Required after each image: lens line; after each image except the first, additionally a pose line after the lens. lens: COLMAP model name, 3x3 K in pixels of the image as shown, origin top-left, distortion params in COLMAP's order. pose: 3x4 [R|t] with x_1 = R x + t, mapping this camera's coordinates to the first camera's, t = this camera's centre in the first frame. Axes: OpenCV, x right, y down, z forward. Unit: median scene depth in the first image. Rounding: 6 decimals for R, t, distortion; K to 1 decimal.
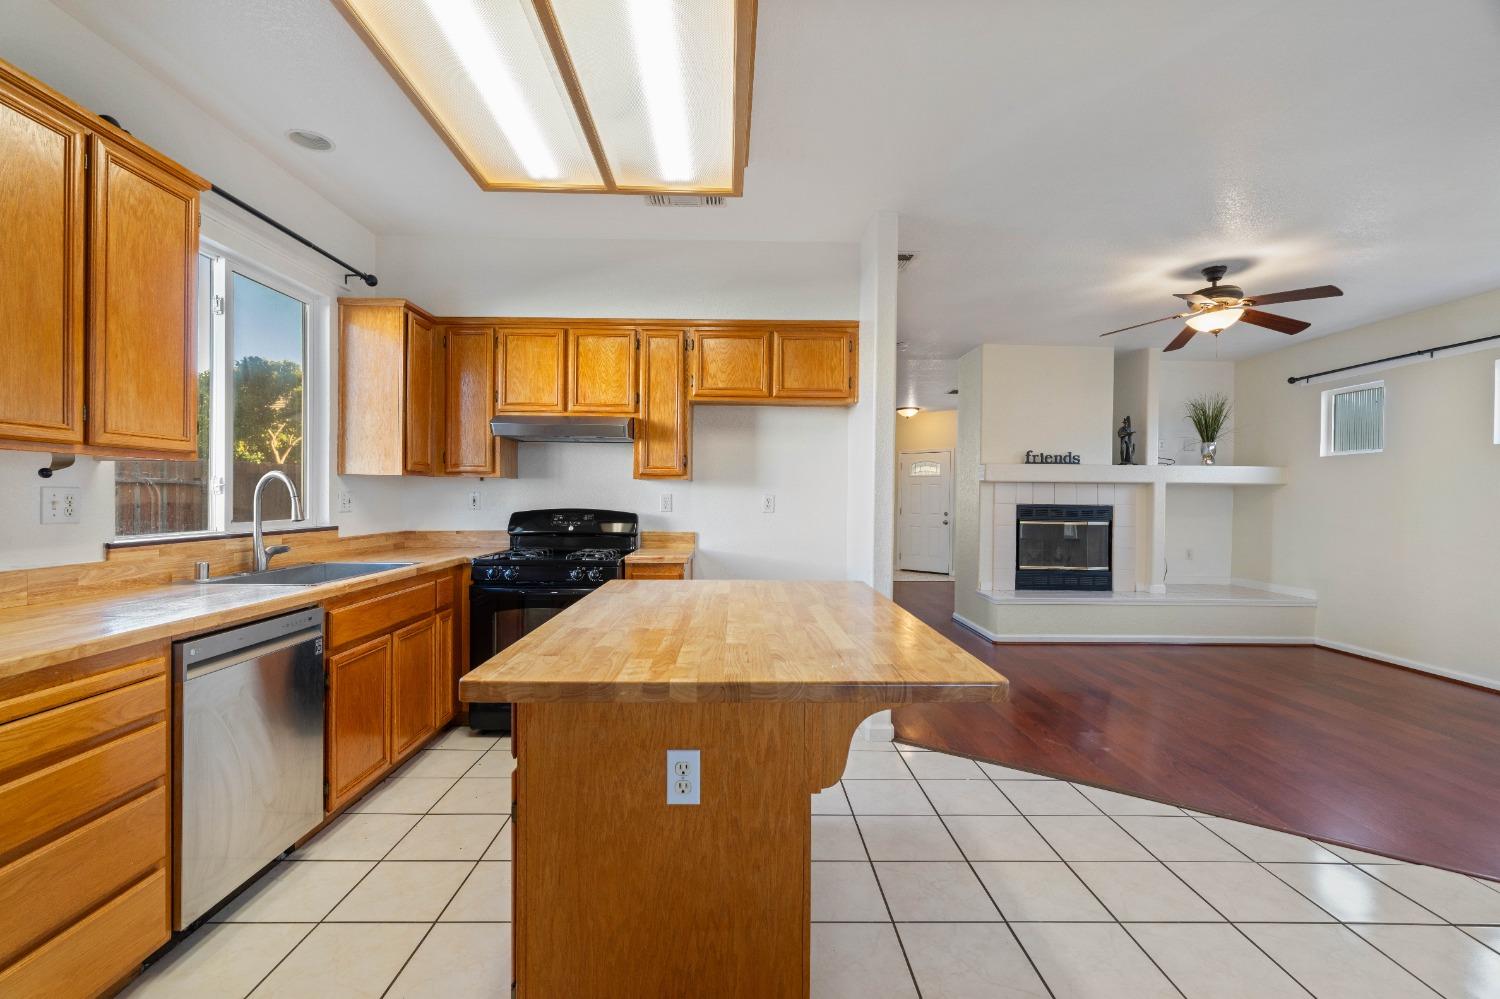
lens RADIAL K [[689.2, 0, 750.0], [0, 689.2, 499.5], [0, 0, 1]] dist [-0.003132, 0.000018]
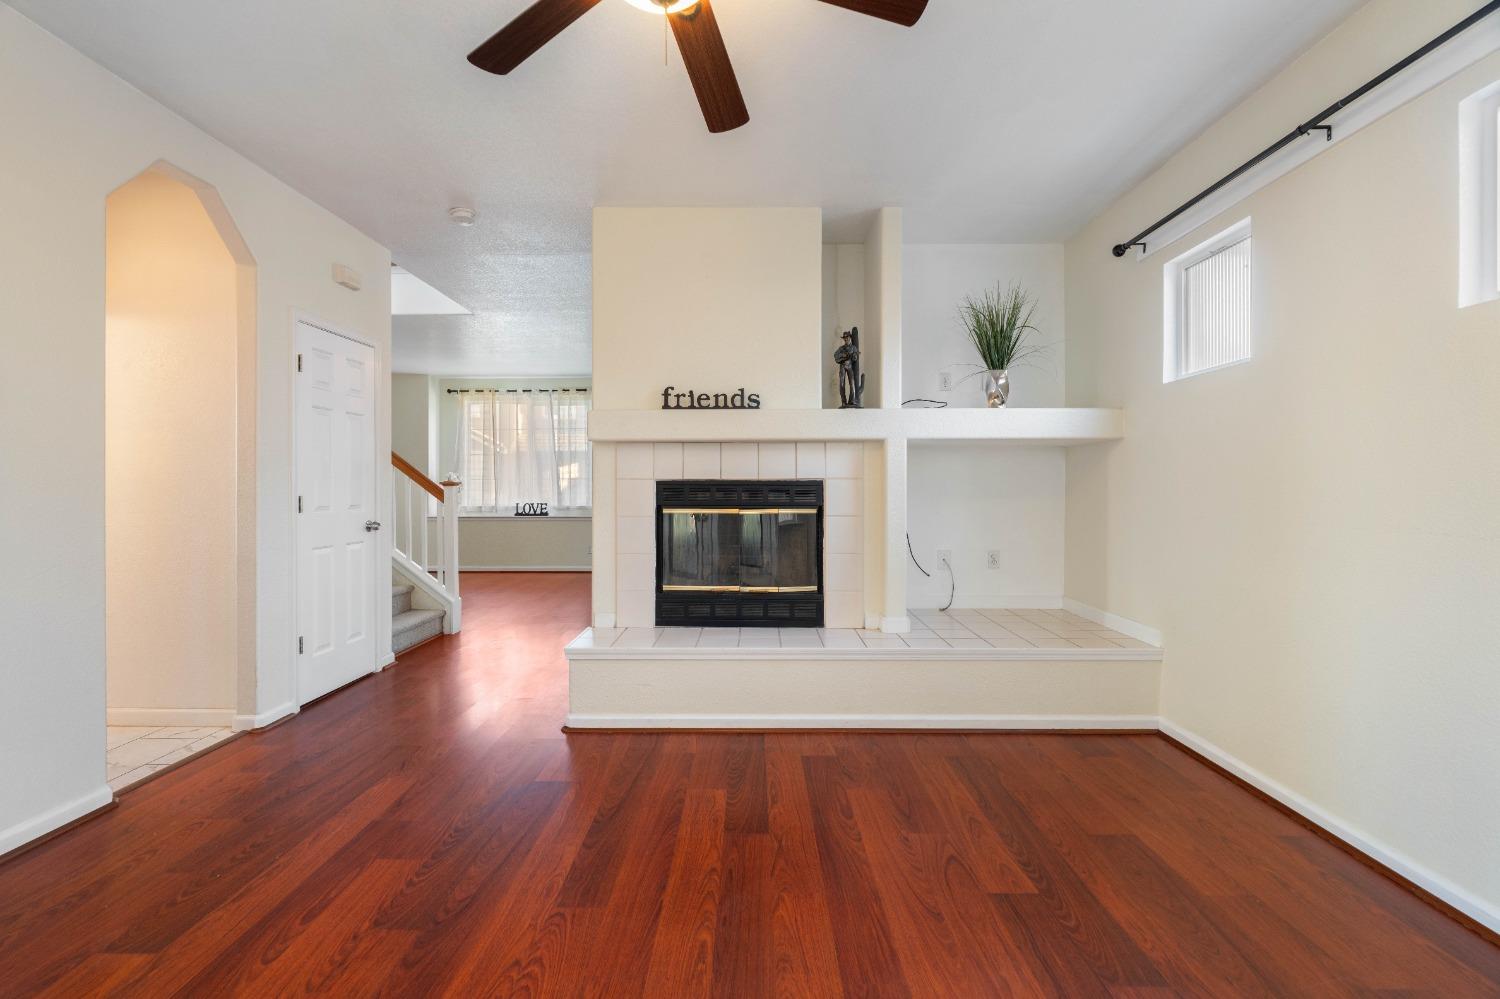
lens RADIAL K [[685.1, 0, 754.2], [0, 685.1, 482.7], [0, 0, 1]] dist [-0.002451, 0.000428]
pose [[0.999322, -0.013365, -0.034312, 0.489114], [0.012955, 0.999842, -0.012156, 0.017554], [0.034469, 0.011704, 0.999337, 0.420105]]
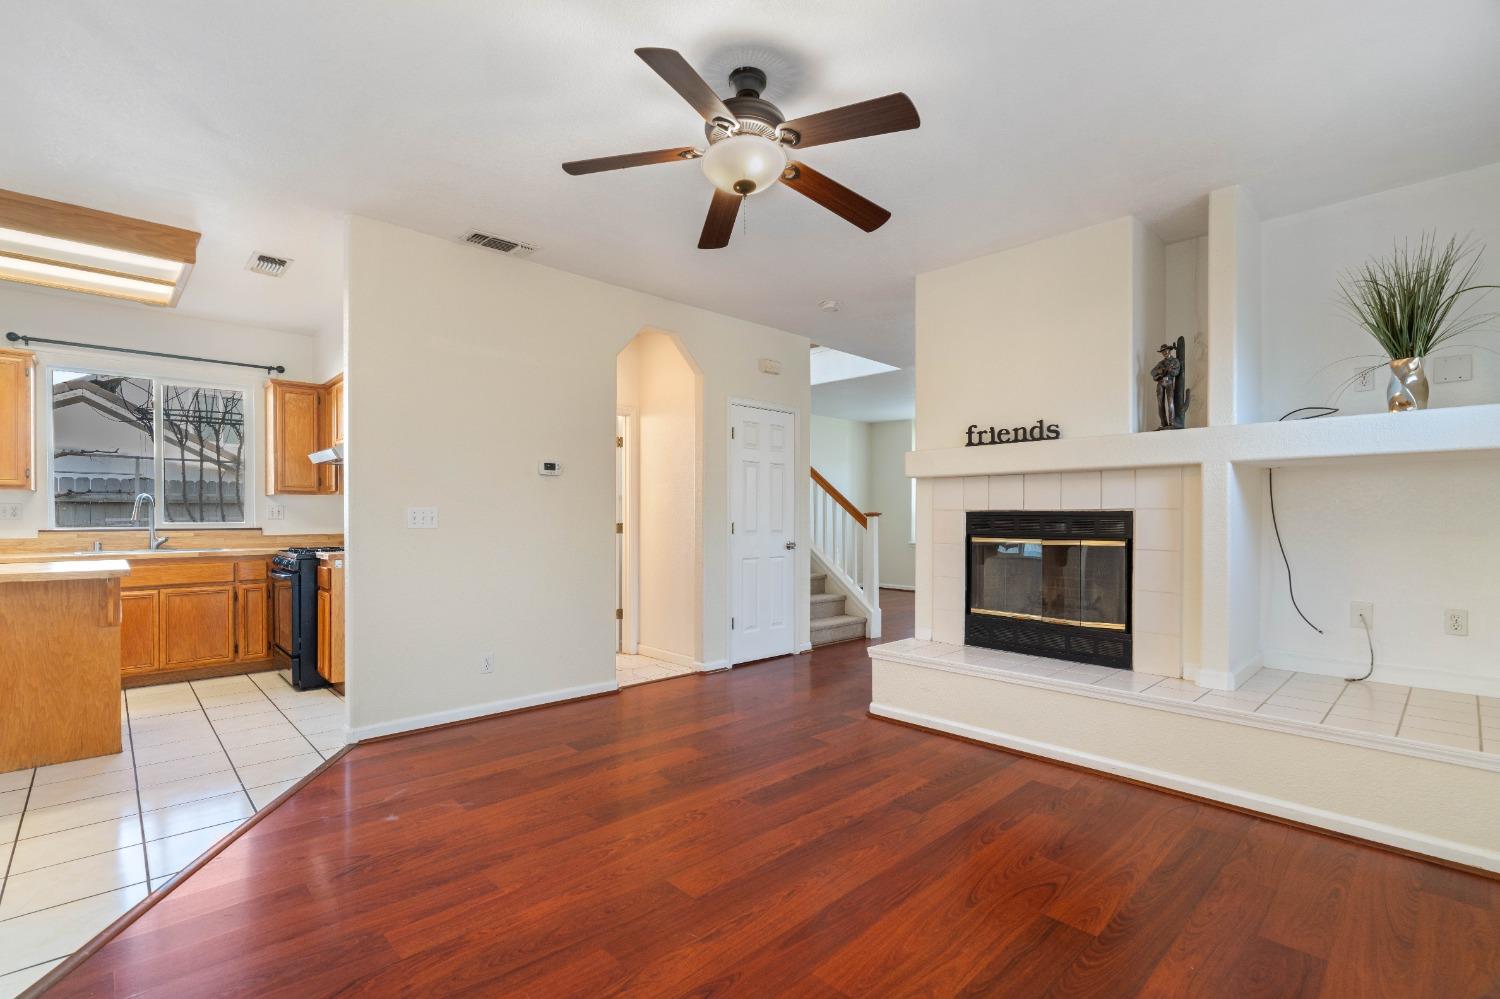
lens RADIAL K [[697.1, 0, 746.0], [0, 697.1, 519.0], [0, 0, 1]] dist [0.002816, 0.000852]
pose [[0.667409, -0.008387, -0.744644, 0.730834], [0.002150, 0.999954, -0.009336, 0.019867], [0.744688, 0.004630, 0.667396, 0.414881]]
